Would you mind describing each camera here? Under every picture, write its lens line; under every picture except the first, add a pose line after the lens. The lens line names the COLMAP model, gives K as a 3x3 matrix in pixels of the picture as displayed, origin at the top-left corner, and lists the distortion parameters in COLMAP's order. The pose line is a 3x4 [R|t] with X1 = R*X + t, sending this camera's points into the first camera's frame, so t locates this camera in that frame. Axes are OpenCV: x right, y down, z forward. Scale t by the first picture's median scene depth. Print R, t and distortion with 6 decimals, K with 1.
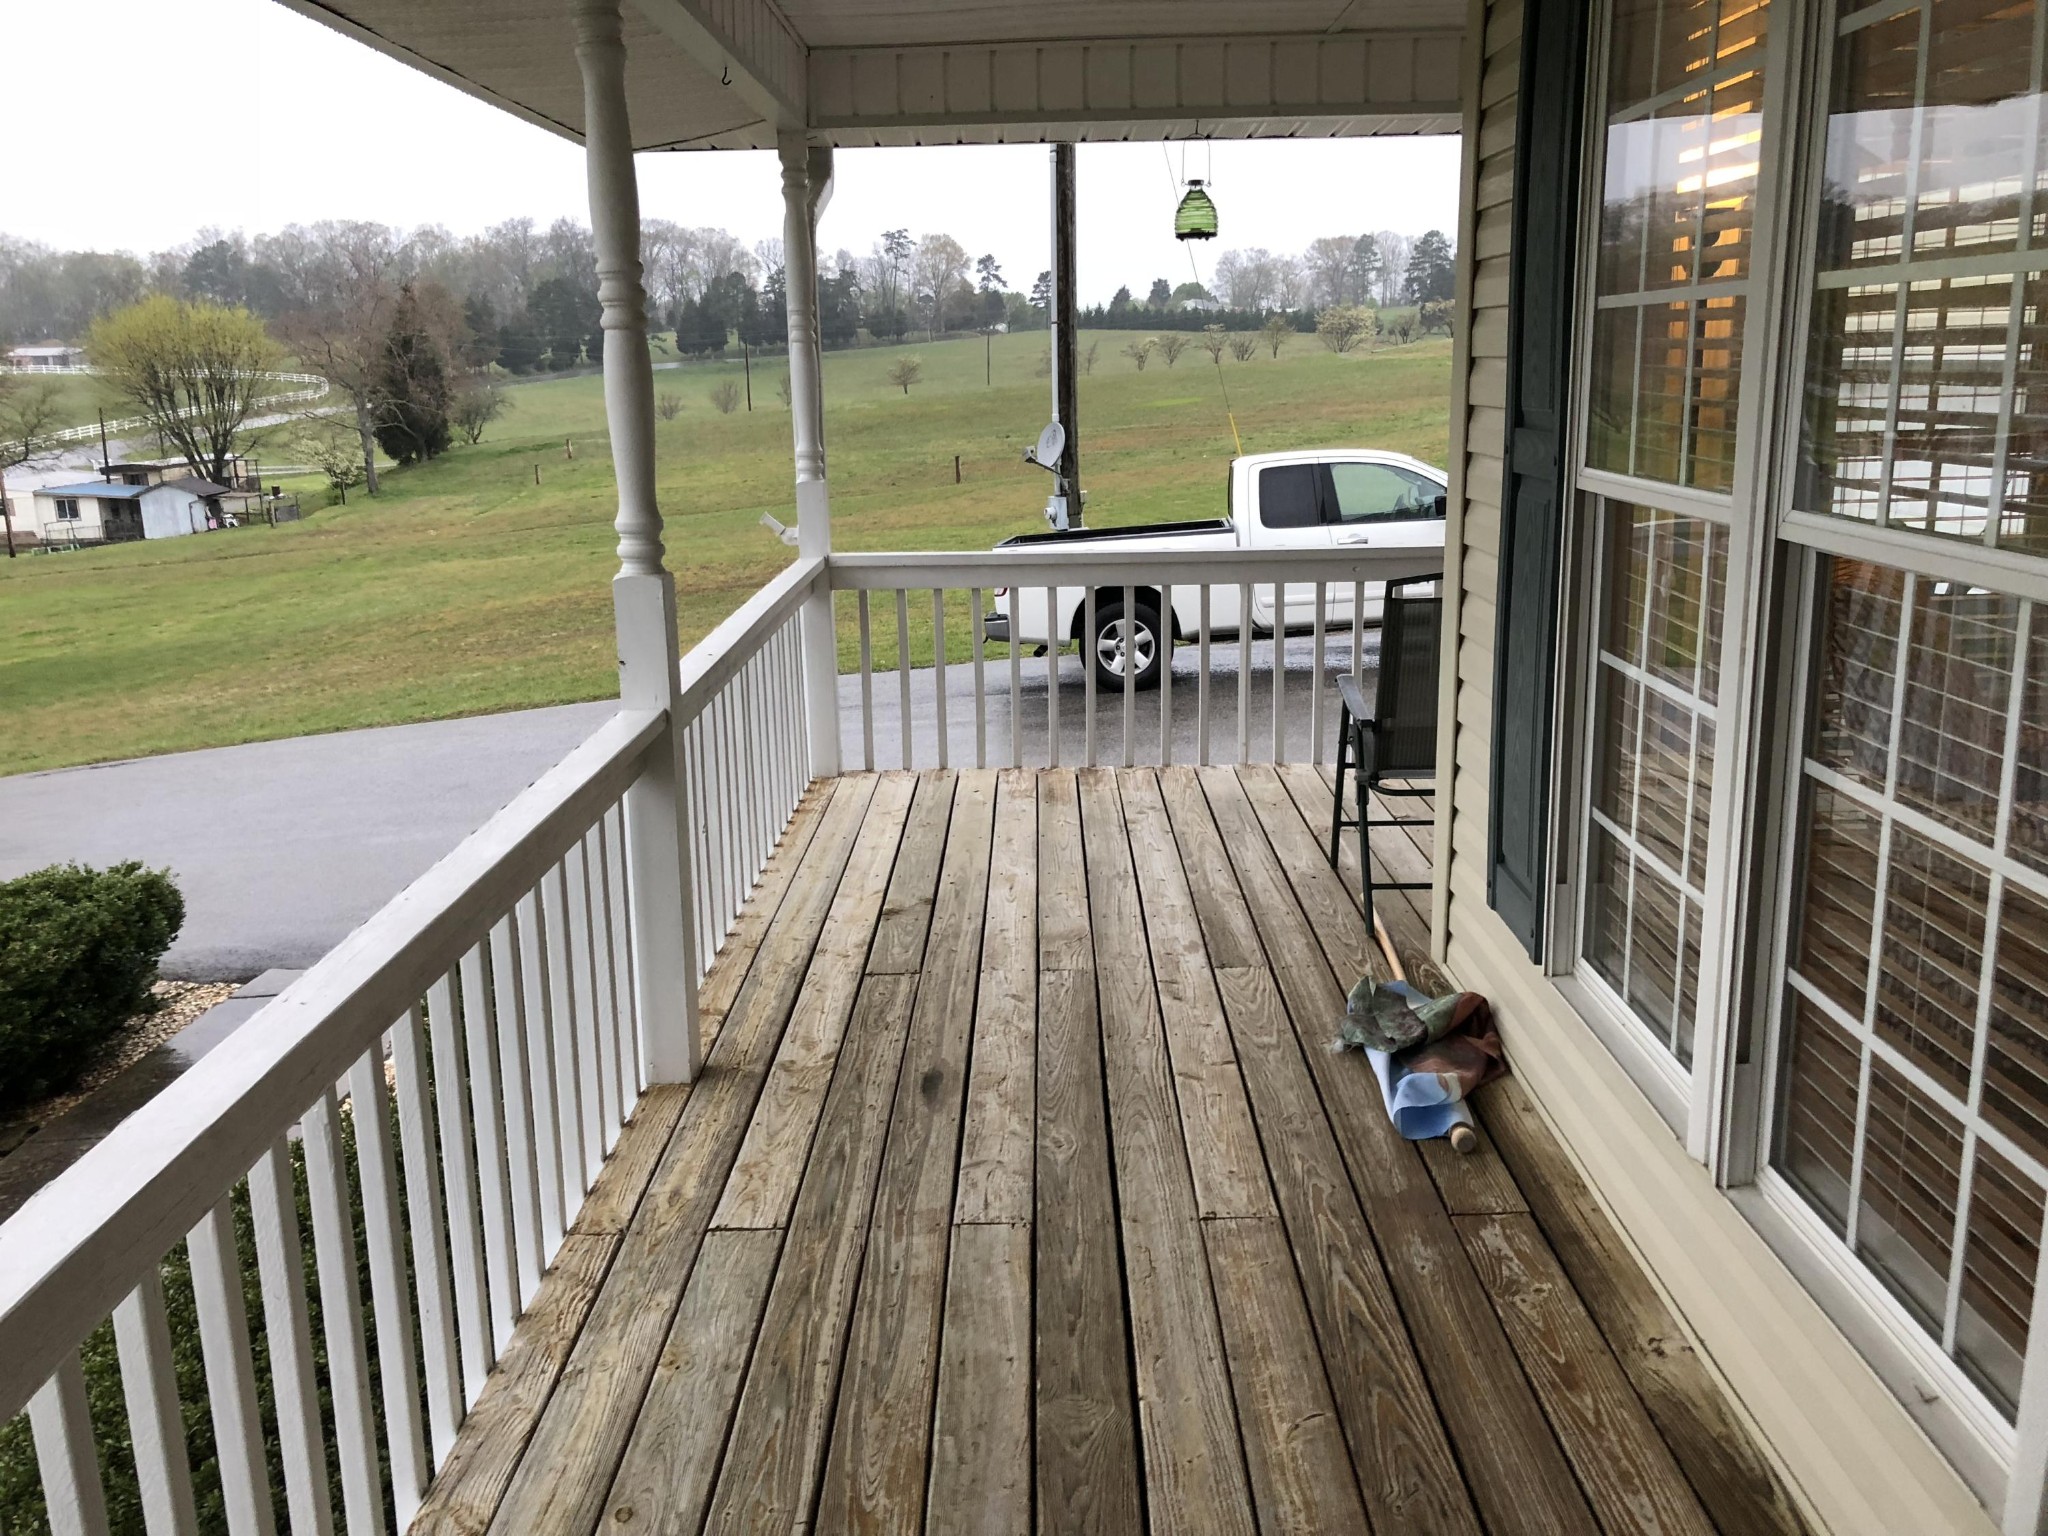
lens RADIAL K [[1664.8, 0, 1033.7], [0, 1664.8, 764.0], [0, 0, 1]] dist [0.017347, -0.000925]
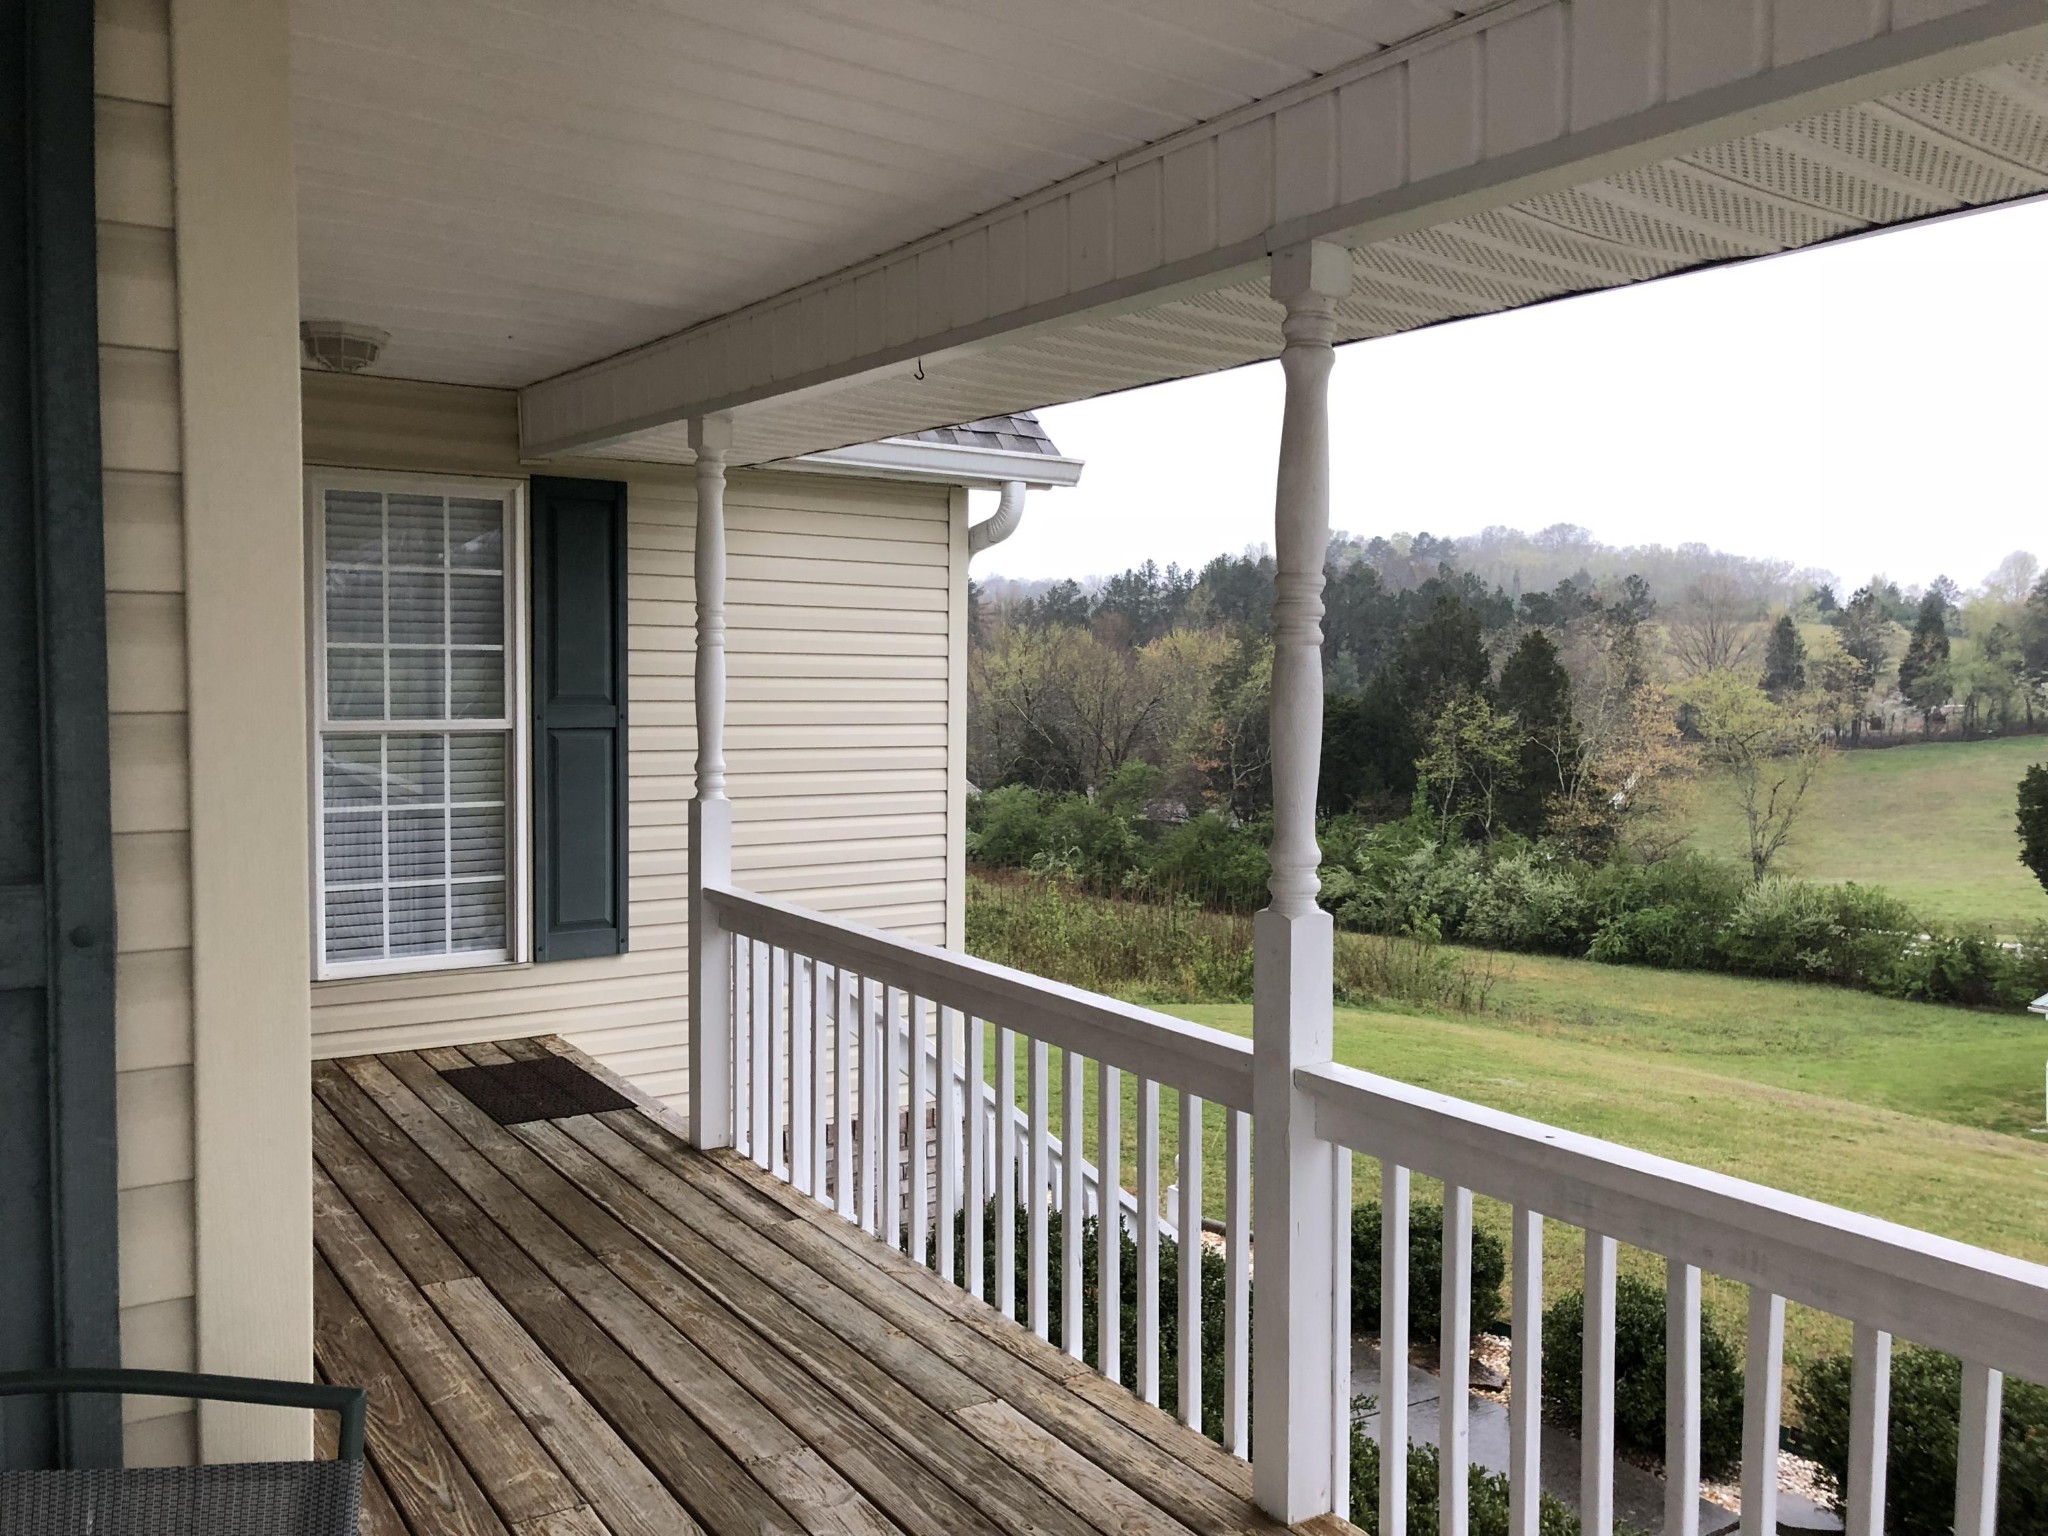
lens RADIAL K [[1664.8, 0, 1033.7], [0, 1664.8, 764.0], [0, 0, 1]] dist [0.017347, -0.000925]
pose [[-0.829723, 0.046739, -0.556215, 0.455940], [-0.121103, 0.957678, 0.261126, -0.499431], [0.544880, 0.284021, -0.788947, 1.970289]]
